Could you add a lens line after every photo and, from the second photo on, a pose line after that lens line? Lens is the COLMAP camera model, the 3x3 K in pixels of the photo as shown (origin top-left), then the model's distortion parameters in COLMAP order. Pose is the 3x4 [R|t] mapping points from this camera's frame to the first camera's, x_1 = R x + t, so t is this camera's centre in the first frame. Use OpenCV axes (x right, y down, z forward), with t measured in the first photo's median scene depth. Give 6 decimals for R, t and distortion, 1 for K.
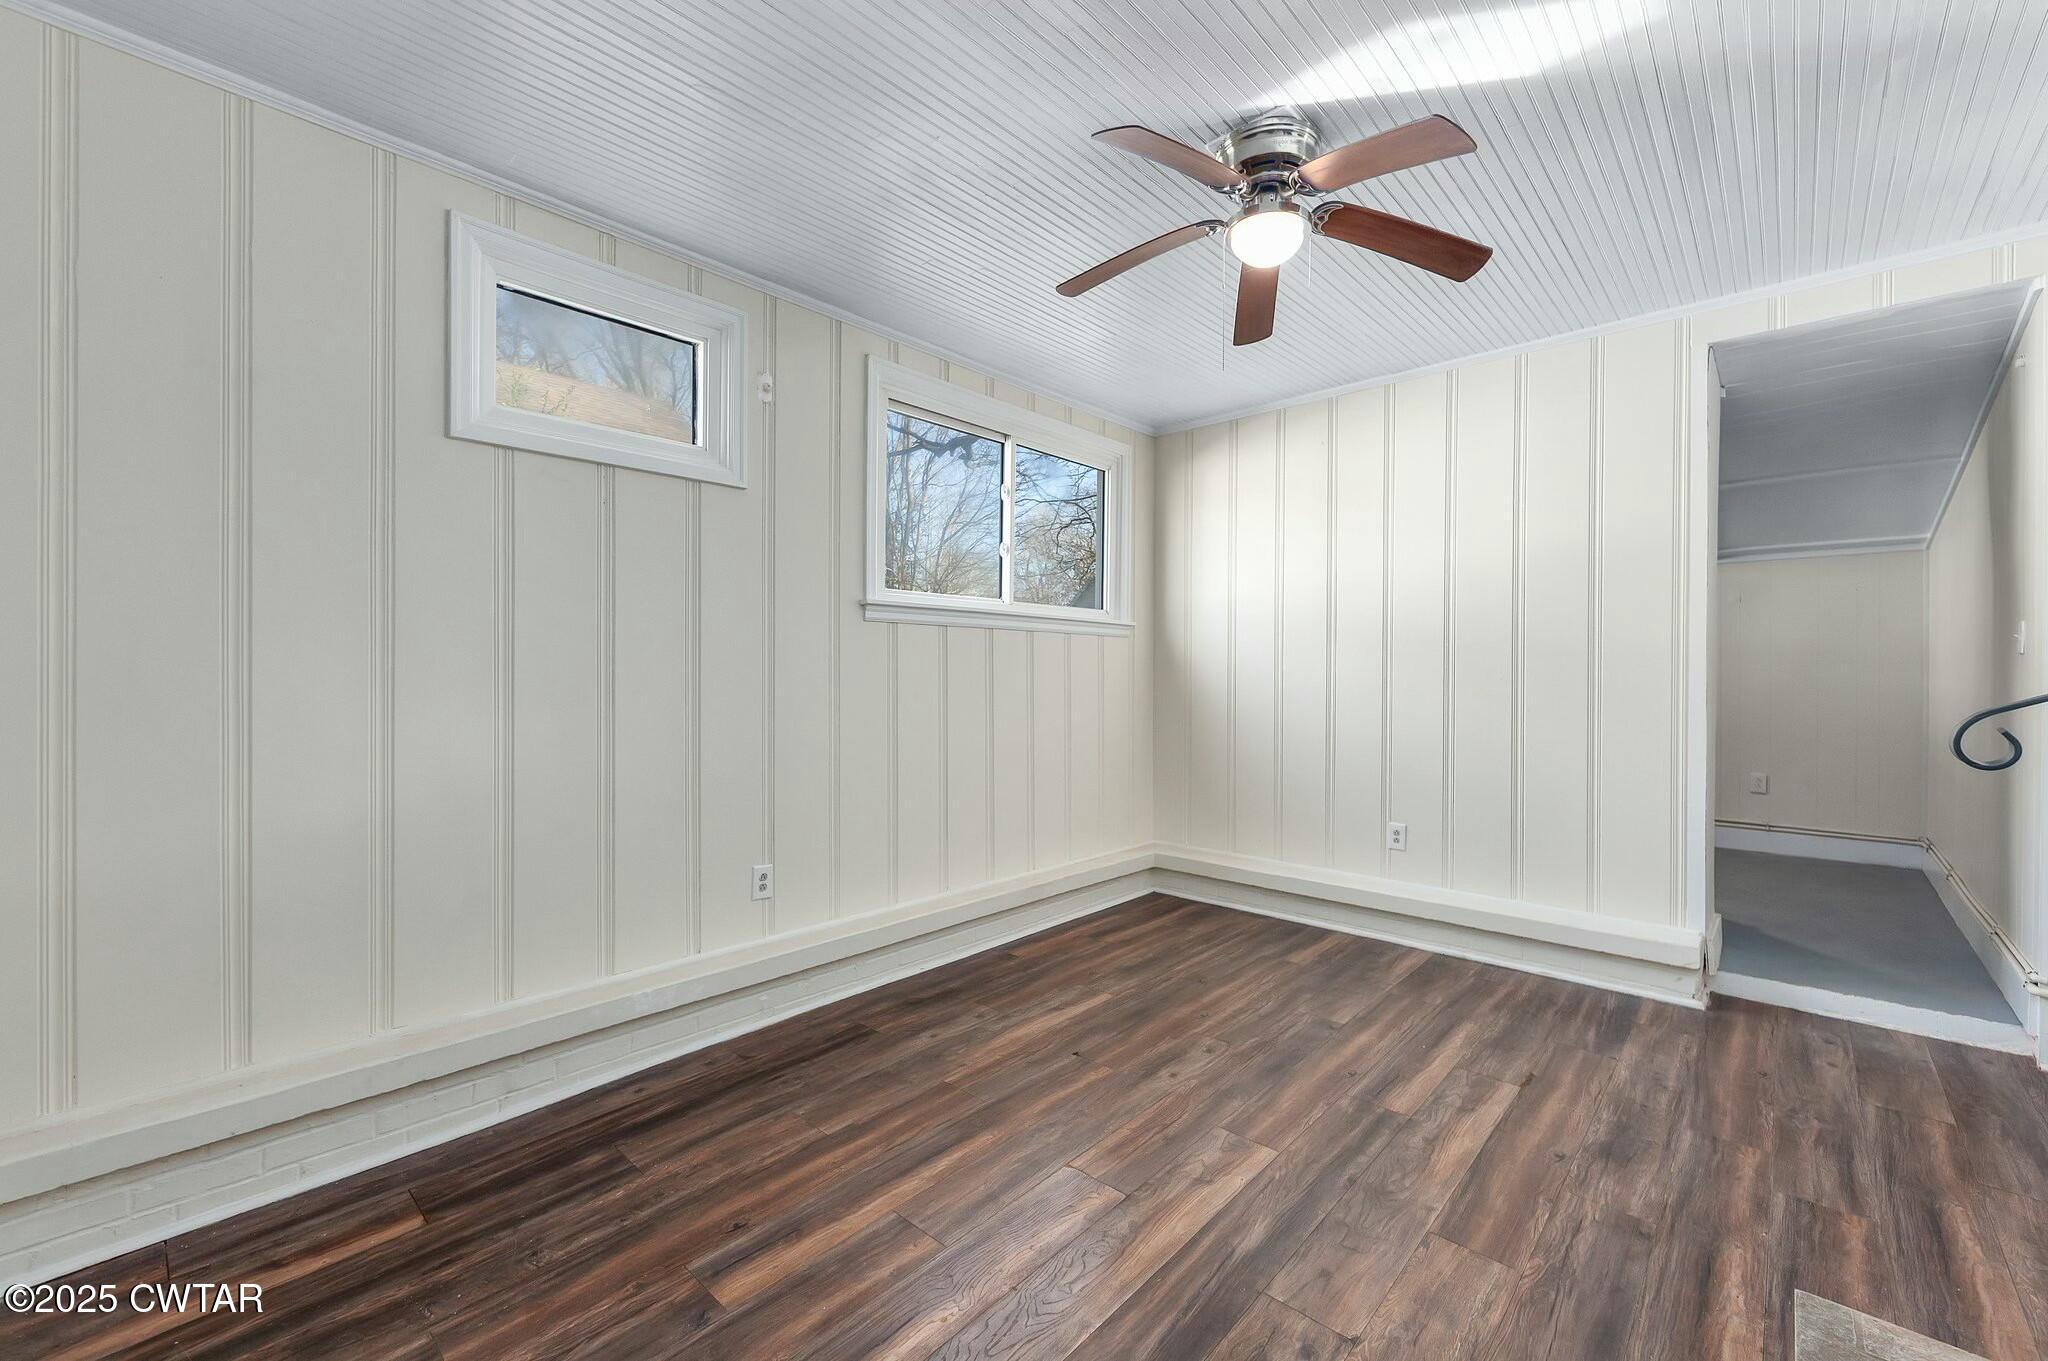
lens RADIAL K [[820.3, 0, 1052.8], [0, 820.3, 677.3], [0, 0, 1]] dist [0.000352, -0.000079]
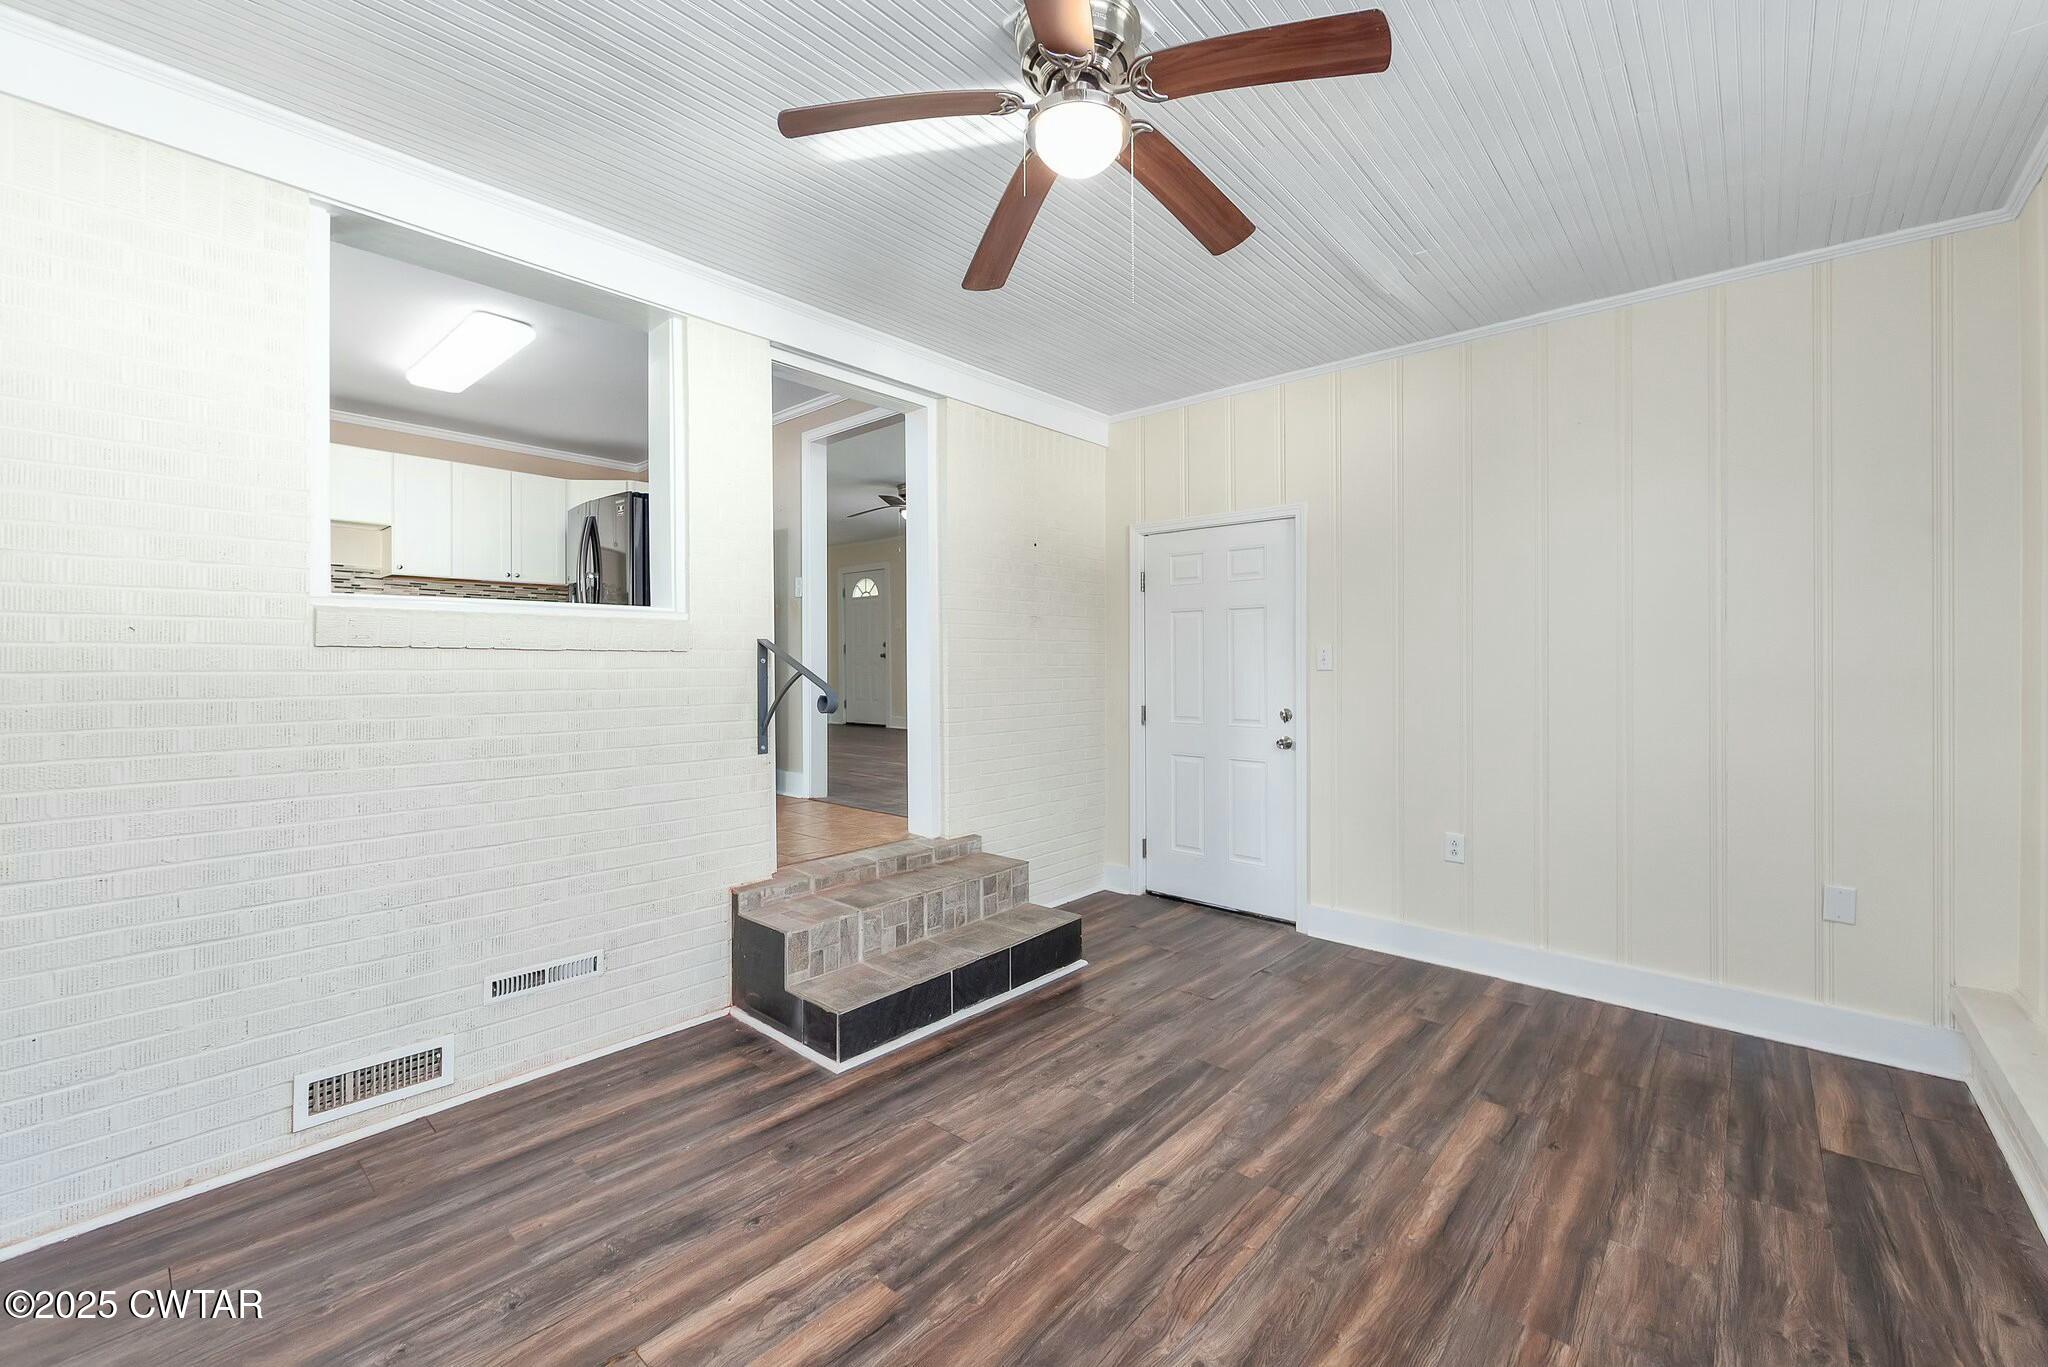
lens RADIAL K [[835.3, 0, 1067.9], [0, 835.3, 655.0], [0, 0, 1]] dist [-0.000095, -0.000109]
pose [[-0.999183, -0.004356, -0.040180, 0.287766], [-0.004134, 0.999976, -0.005607, -0.019577], [0.040204, -0.005436, -0.999177, 1.722754]]
